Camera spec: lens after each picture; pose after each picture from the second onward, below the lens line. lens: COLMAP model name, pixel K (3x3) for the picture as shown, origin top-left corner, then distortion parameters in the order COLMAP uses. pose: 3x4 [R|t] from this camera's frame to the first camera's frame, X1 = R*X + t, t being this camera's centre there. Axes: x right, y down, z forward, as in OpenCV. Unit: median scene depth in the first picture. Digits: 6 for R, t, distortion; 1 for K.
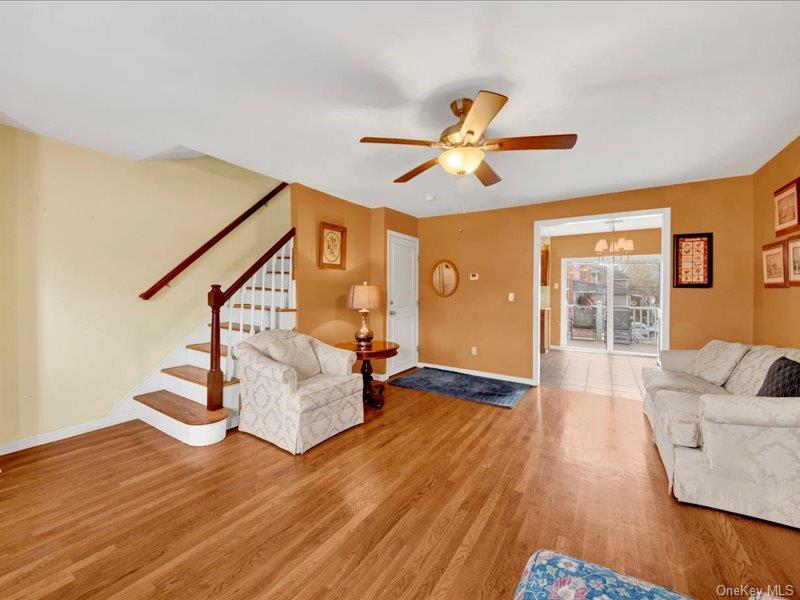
lens RADIAL K [[328.5, 0, 404.0], [0, 328.5, 292.5], [0, 0, 1]] dist [0.035648, -0.021394]
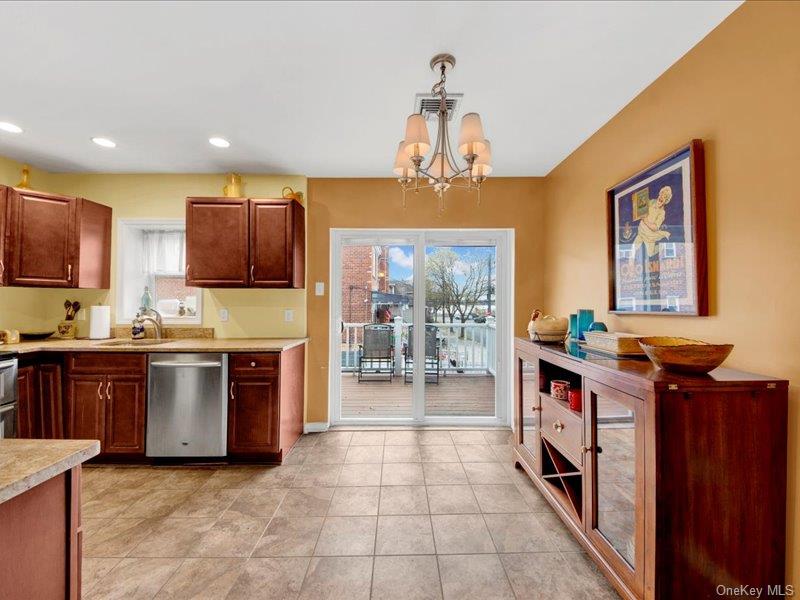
lens RADIAL K [[358.2, 0, 400.4], [0, 358.2, 299.8], [0, 0, 1]] dist [0.000438, -0.000043]
pose [[0.854525, 0.000816, 0.519410, 0.302153], [0.007195, 0.999884, -0.013409, 0.002563], [-0.519361, 0.015196, 0.854420, 0.530512]]
